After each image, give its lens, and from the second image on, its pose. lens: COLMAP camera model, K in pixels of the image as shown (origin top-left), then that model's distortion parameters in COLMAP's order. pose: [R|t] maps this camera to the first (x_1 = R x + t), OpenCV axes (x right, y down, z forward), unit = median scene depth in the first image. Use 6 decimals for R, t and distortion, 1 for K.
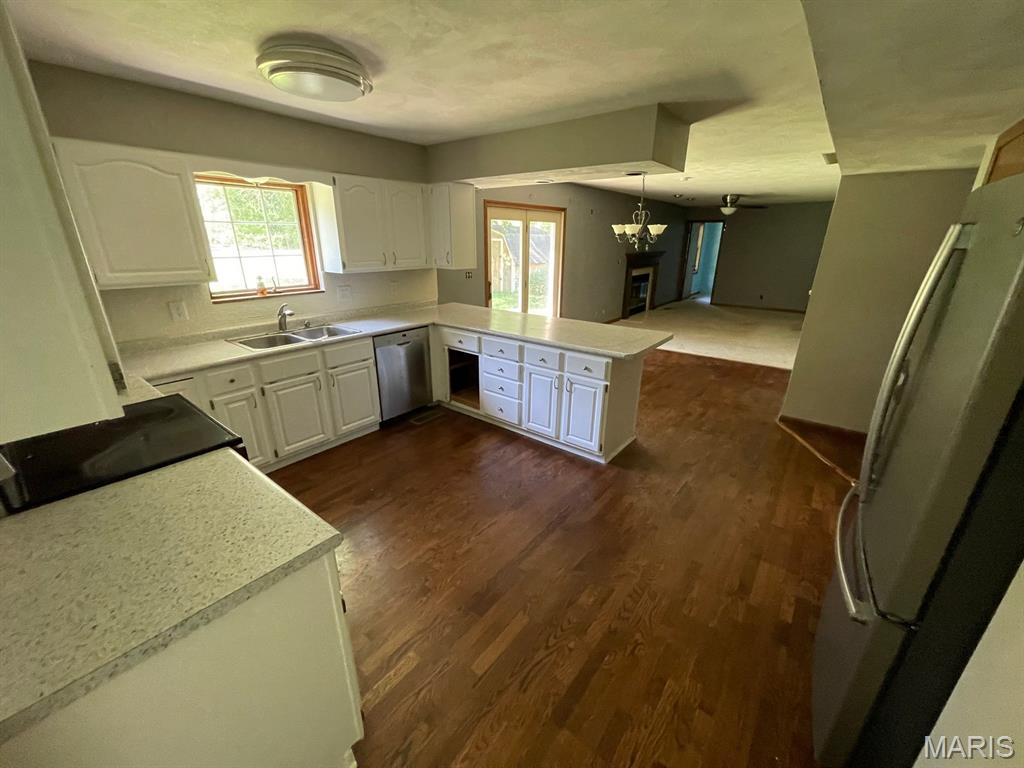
lens RADIAL K [[414.2, 0, 512.0], [0, 414.2, 384.0], [0, 0, 1]] dist [0.001132, -0.000196]
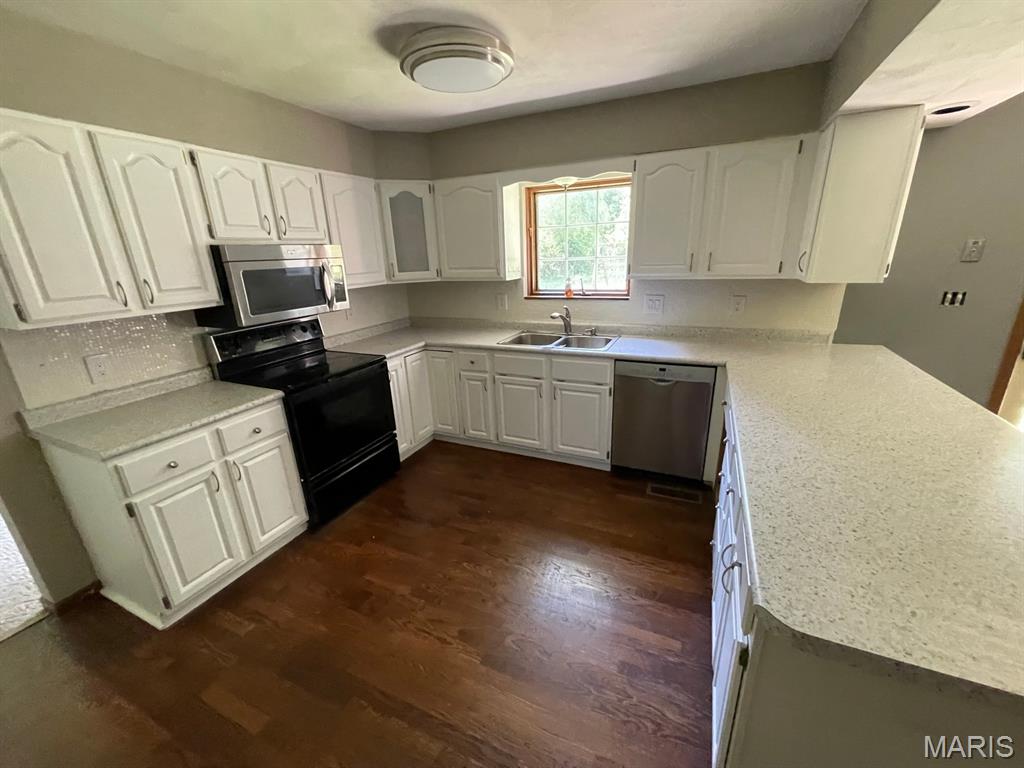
lens RADIAL K [[414.2, 0, 512.0], [0, 414.2, 384.0], [0, 0, 1]] dist [0.001132, -0.000196]
pose [[0.234047, 0.283115, -0.930090, 0.229468], [-0.289321, 0.933602, 0.211380, -0.112814], [0.928178, 0.219622, 0.300418, 0.366992]]
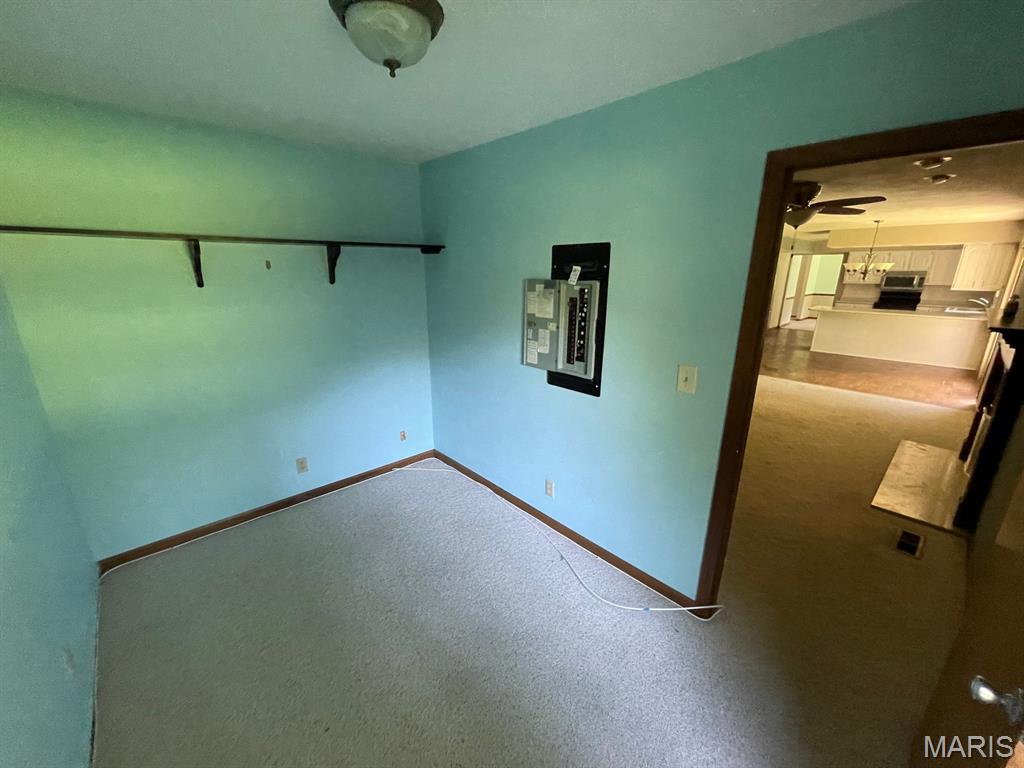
lens RADIAL K [[411.4, 0, 510.5], [0, 411.4, 392.3], [0, 0, 1]] dist [-0.002271, 0.000034]
pose [[-0.987224, -0.057421, 0.148631, 1.113176], [0.041537, 0.807812, 0.587975, -0.782712], [-0.153828, 0.586637, -0.795106, 2.227866]]
